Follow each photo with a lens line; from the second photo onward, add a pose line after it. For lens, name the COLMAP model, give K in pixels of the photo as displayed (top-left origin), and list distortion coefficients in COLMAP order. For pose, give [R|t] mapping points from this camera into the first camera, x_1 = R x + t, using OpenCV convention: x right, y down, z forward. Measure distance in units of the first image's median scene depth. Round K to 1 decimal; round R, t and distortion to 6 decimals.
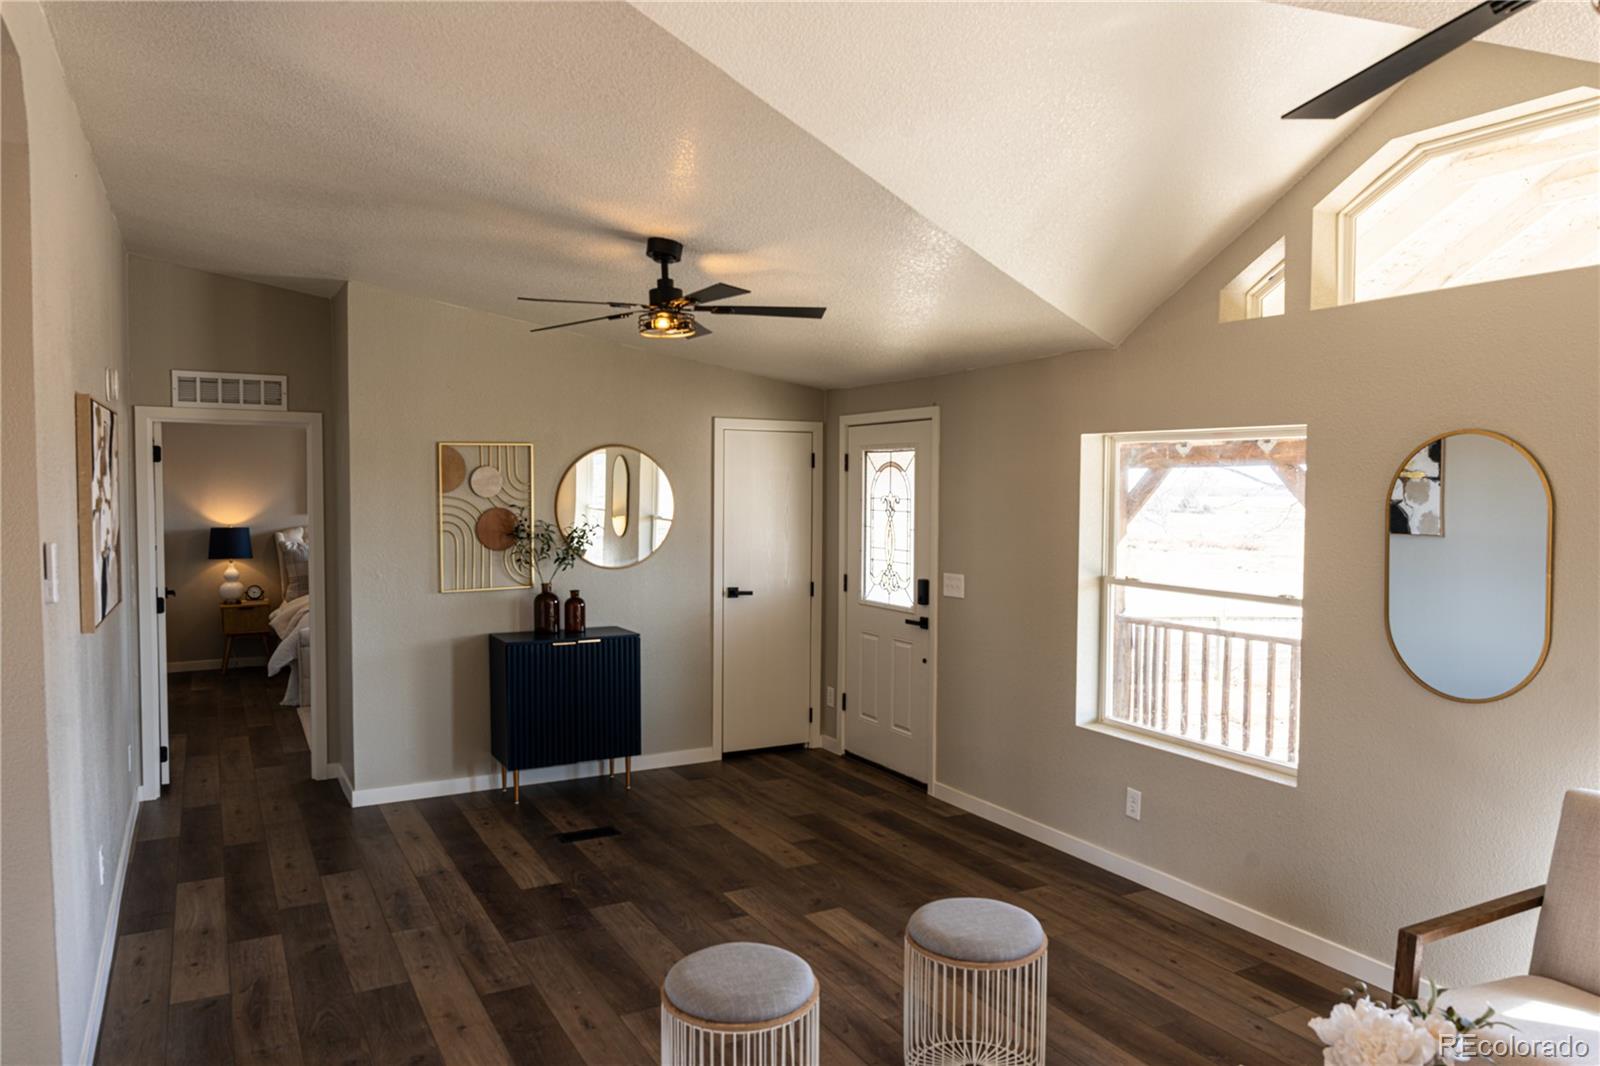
lens RADIAL K [[1102.1, 0, 800.0], [0, 1102.1, 533.0], [0, 0, 1]] dist [0.001071, -0.001910]
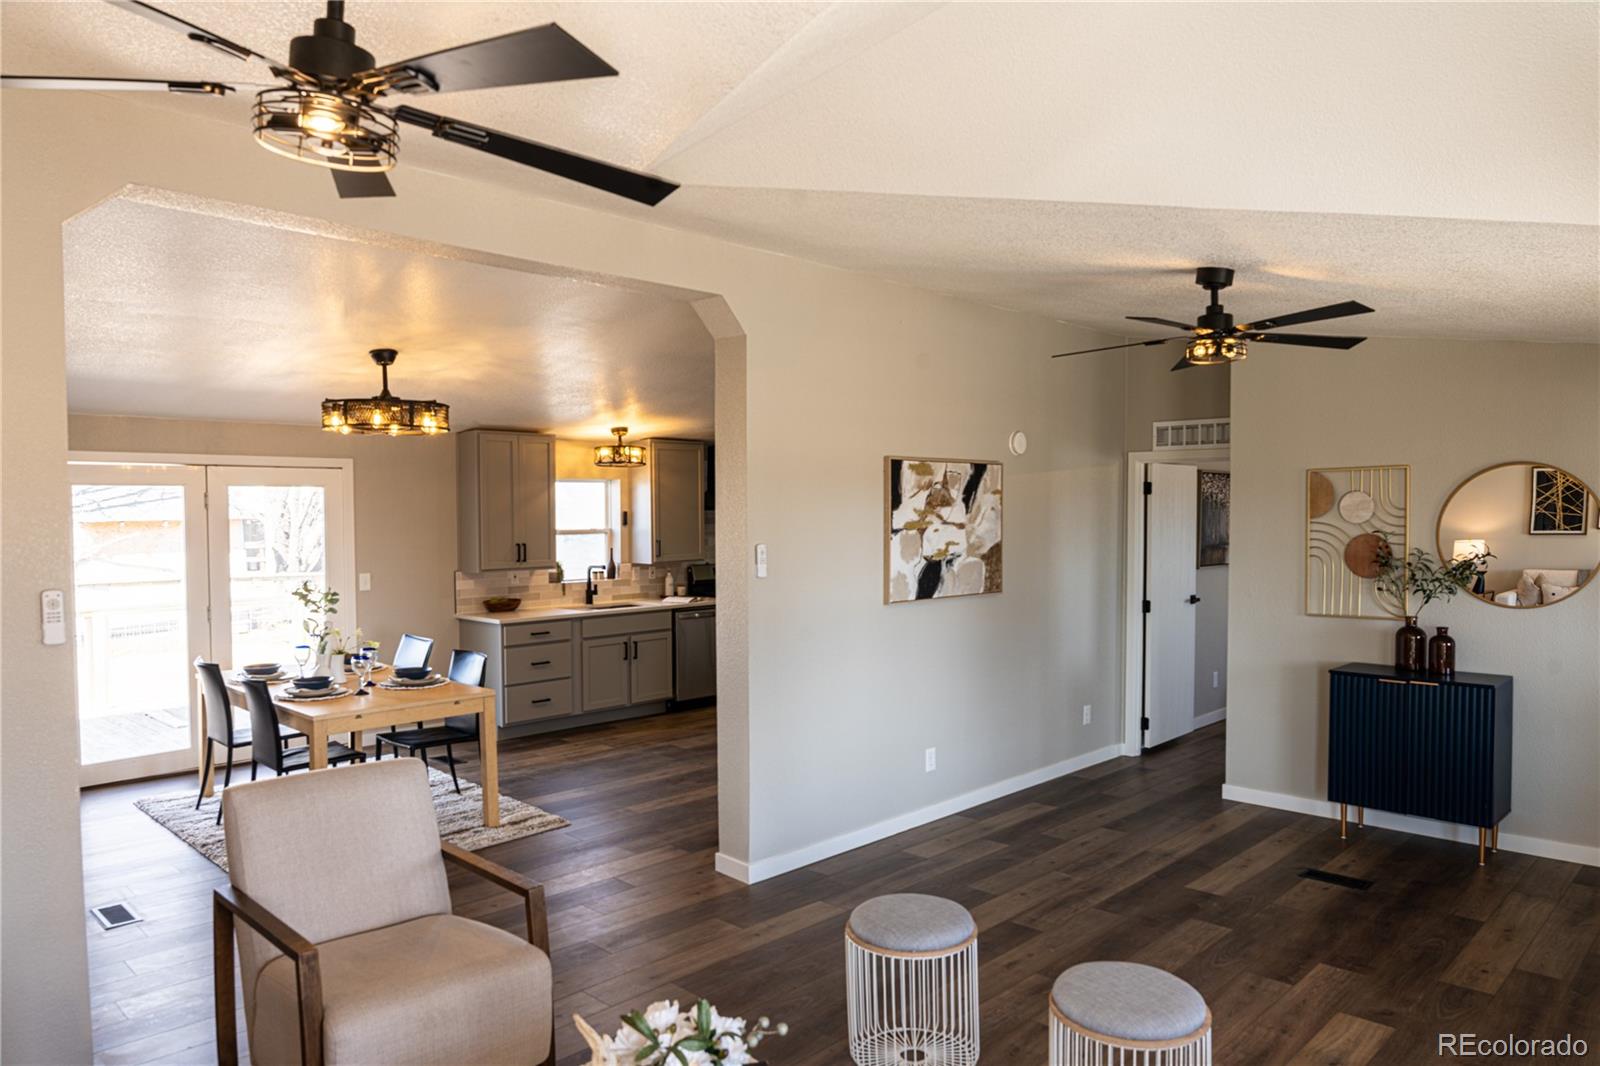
lens RADIAL K [[1074.1, 0, 800.0], [0, 1074.1, 533.0], [0, 0, 1]] dist [-0.006716, -0.002461]
pose [[0.281924, 0.011816, -0.959364, 0.551892], [-0.034956, 0.999387, 0.002037, -0.008996], [0.958800, 0.032961, 0.282164, 0.287474]]
